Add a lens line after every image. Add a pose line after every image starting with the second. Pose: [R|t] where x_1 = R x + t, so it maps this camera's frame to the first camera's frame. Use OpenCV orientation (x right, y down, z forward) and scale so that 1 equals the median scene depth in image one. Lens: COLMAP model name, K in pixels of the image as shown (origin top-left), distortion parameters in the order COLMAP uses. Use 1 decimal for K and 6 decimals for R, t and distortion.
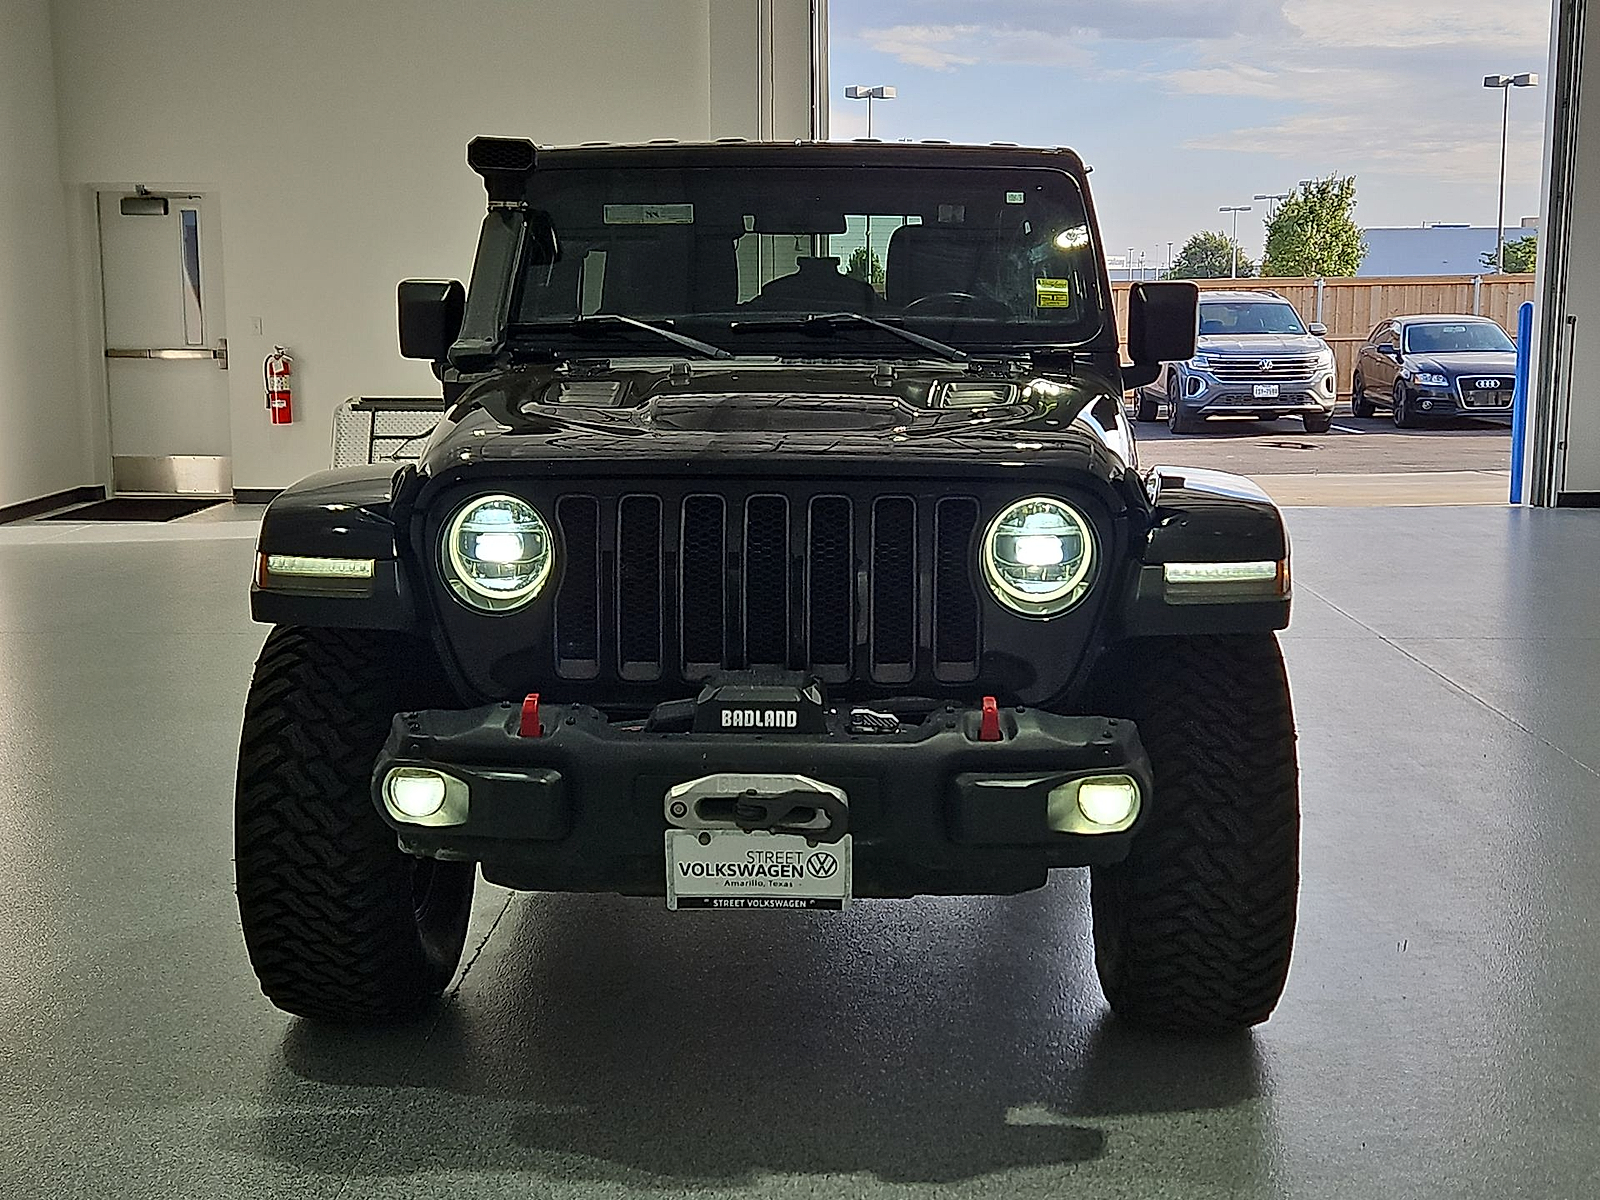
lens RADIAL K [[2114.6, 0, 800.0], [0, 2114.6, 600.0], [0, 0, 1]] dist [0.072291, 0.035911]
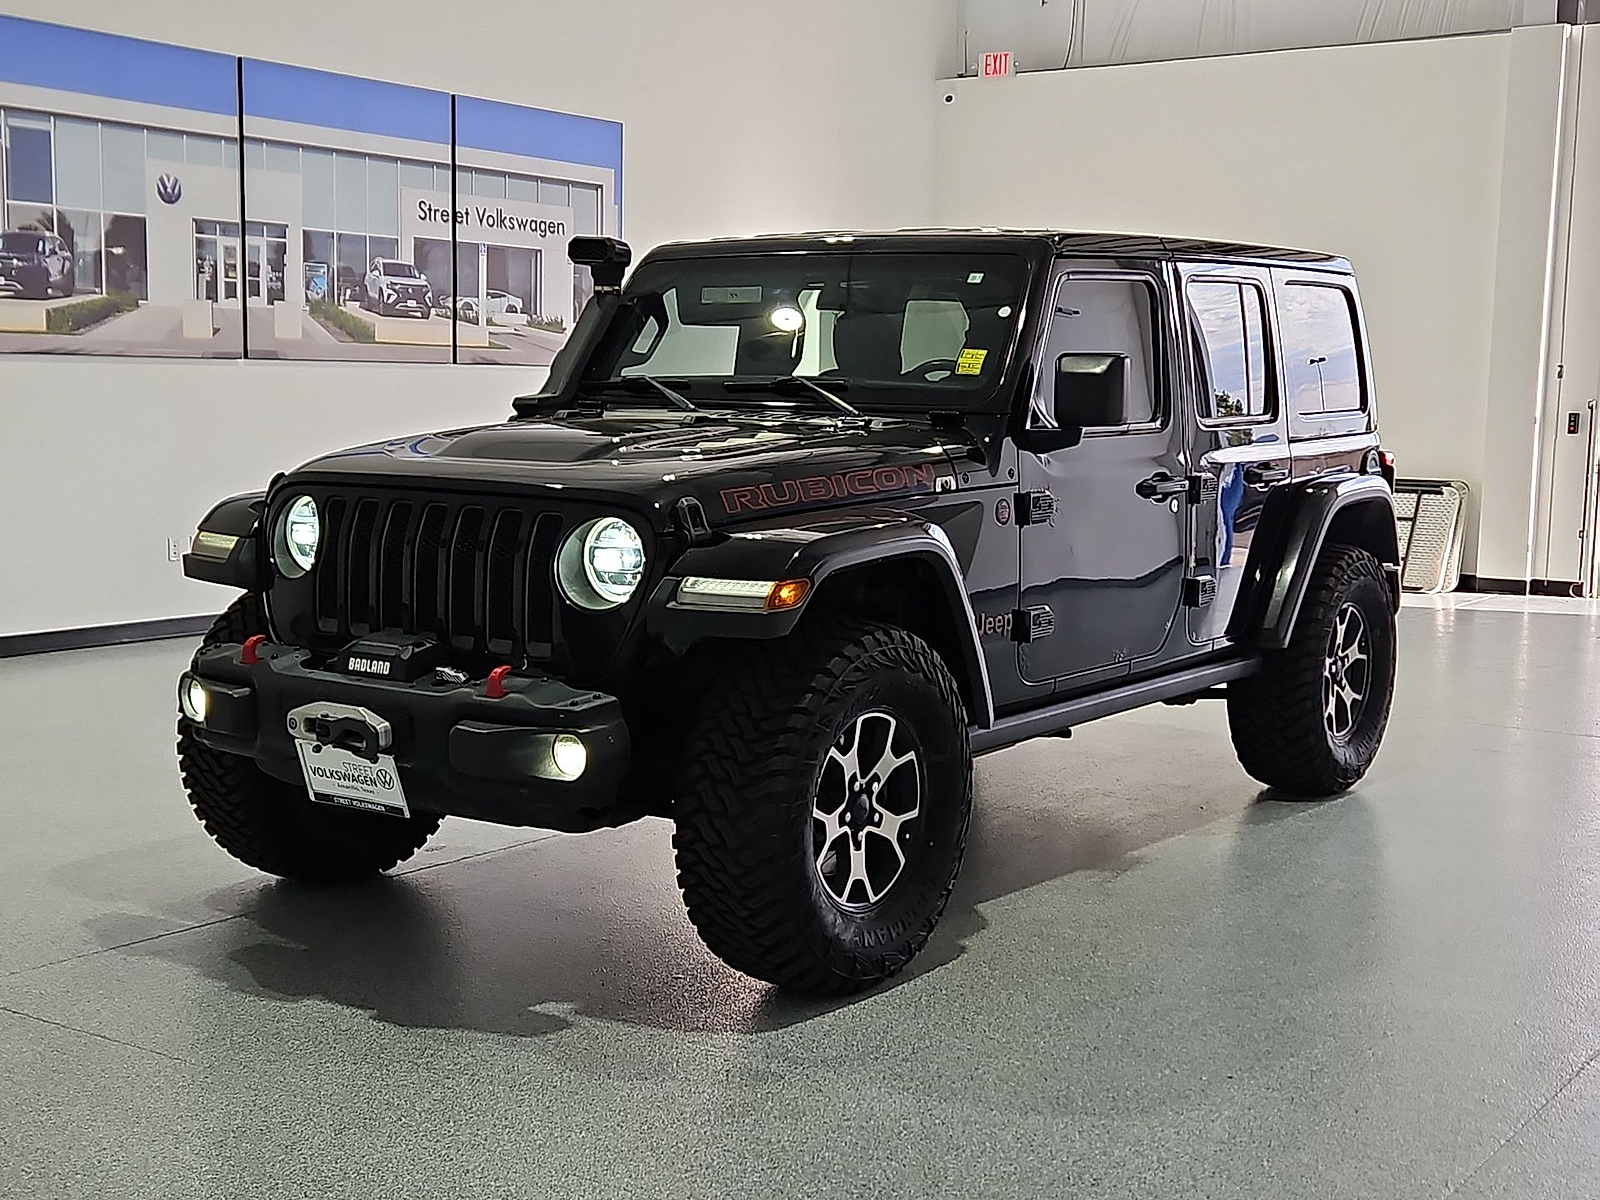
lens RADIAL K [[2080.4, 0, 793.8], [0, 2080.4, 644.3], [0, 0, 1]] dist [0.094763, -0.003402]
pose [[0.838361, 0.082272, -0.538871, 0.903872], [-0.093383, 0.995608, 0.006720, 0.008269], [0.537057, 0.044688, 0.842362, 0.030948]]
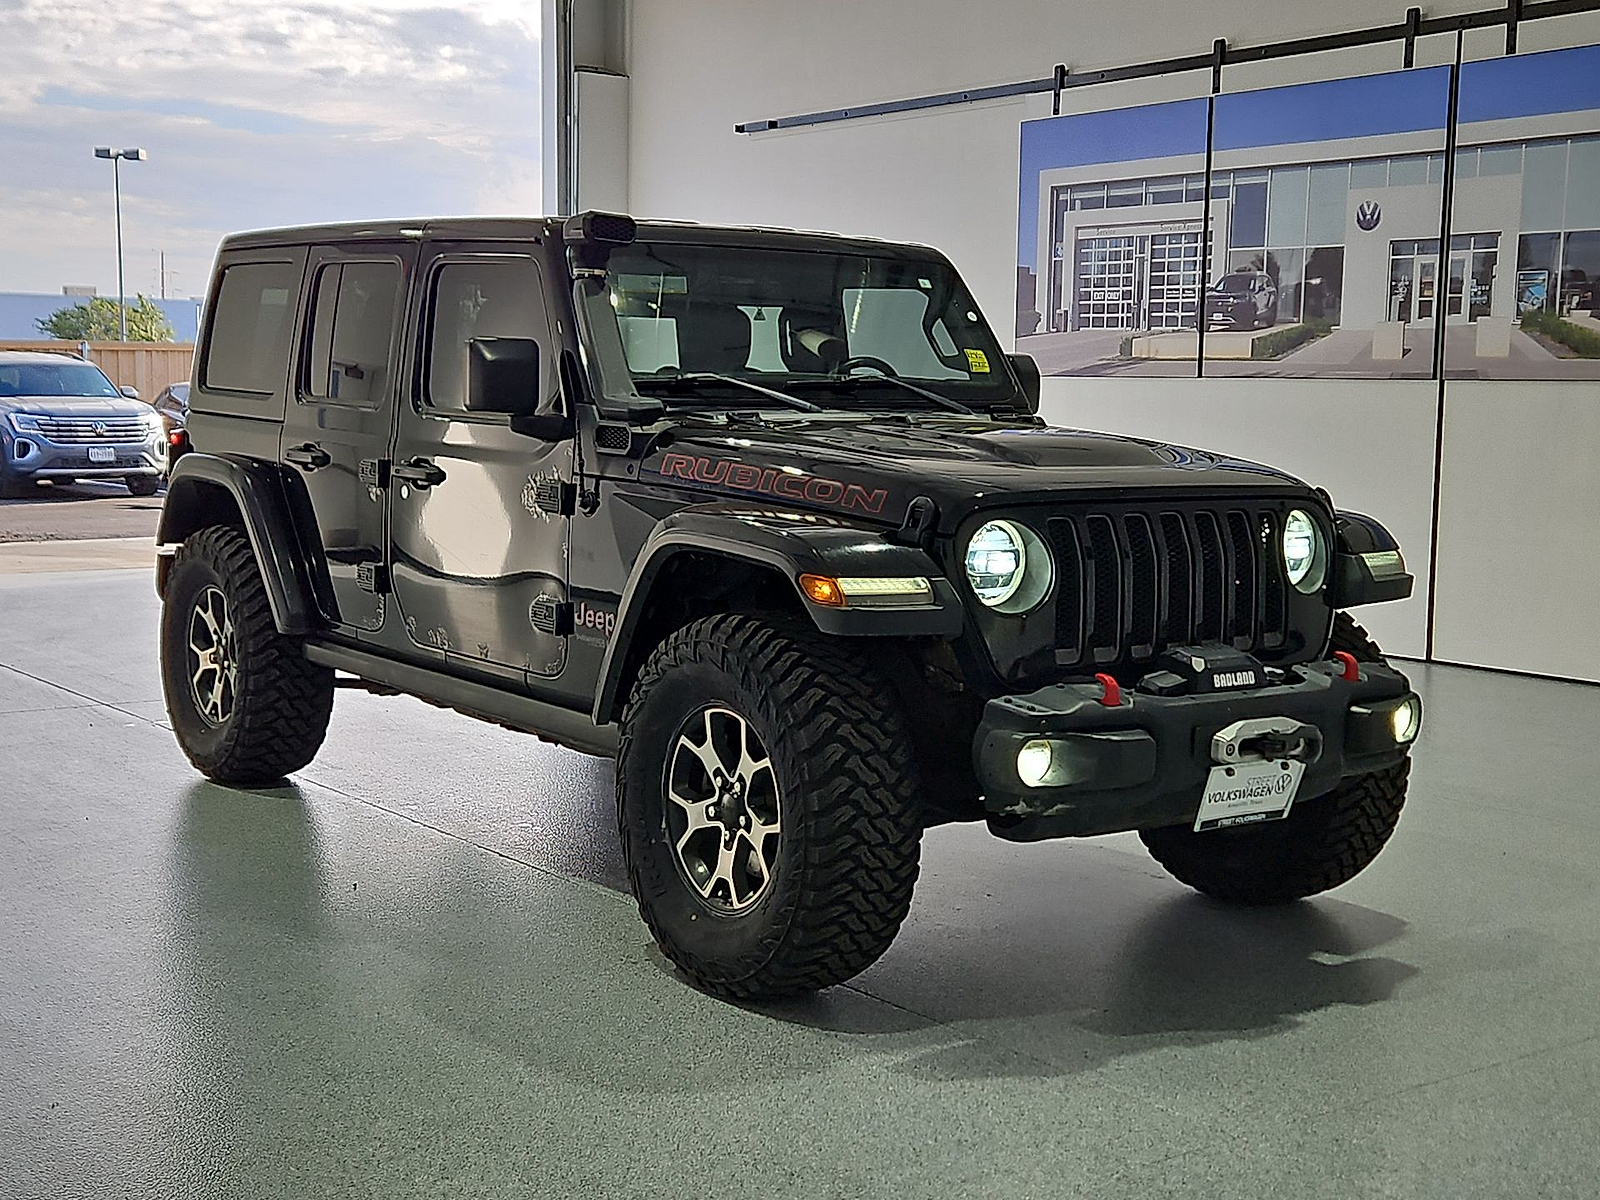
lens RADIAL K [[2114.6, 0, 800.0], [0, 2114.6, 600.0], [0, 0, 1]] dist [0.072291, 0.035911]
pose [[0.788982, -0.051994, 0.612213, -1.027483], [0.070959, 0.997456, -0.006736, -0.003712], [-0.610306, 0.048757, 0.790664, 0.114221]]
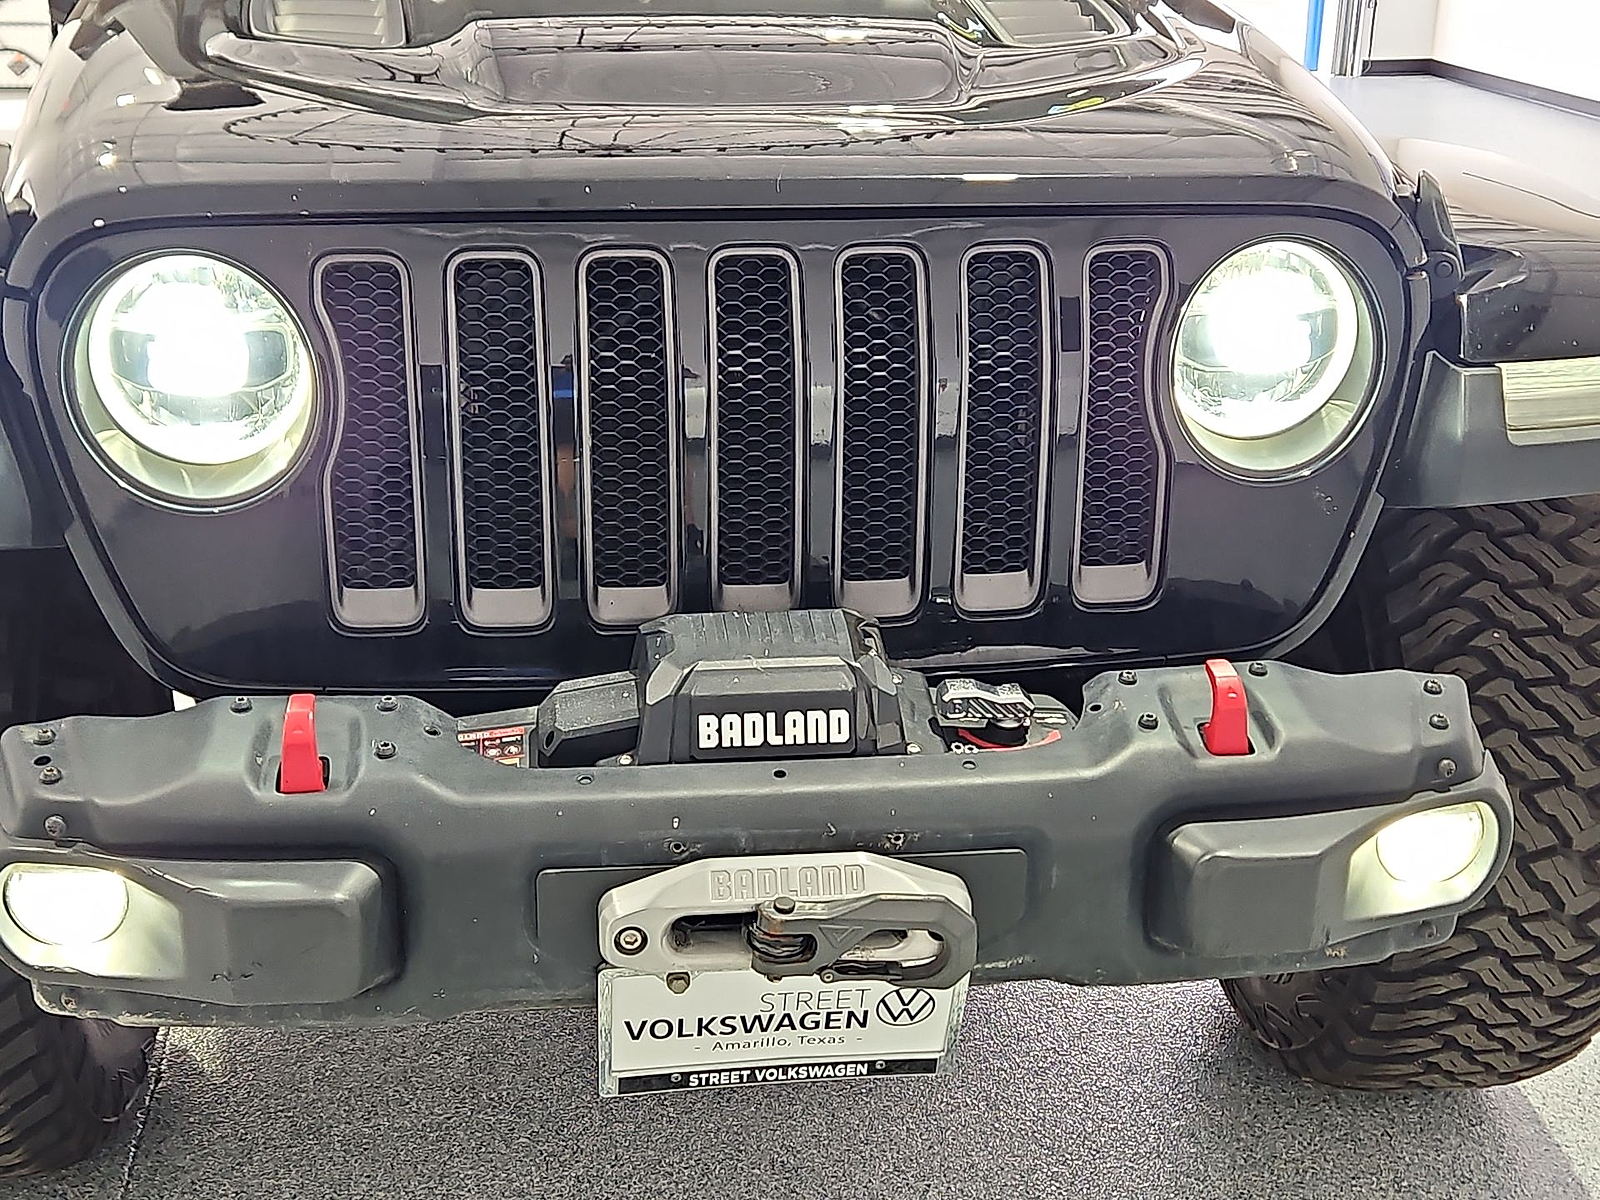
lens RADIAL K [[2165.8, 0, 798.3], [0, 2165.8, 638.1], [0, 0, 1]] dist [0.045522, -0.035648]
pose [[0.988885, -0.046045, 0.141371, -0.083076], [0.014403, 0.976033, 0.217144, -0.073393], [-0.147981, -0.212695, 0.965848, 0.508300]]
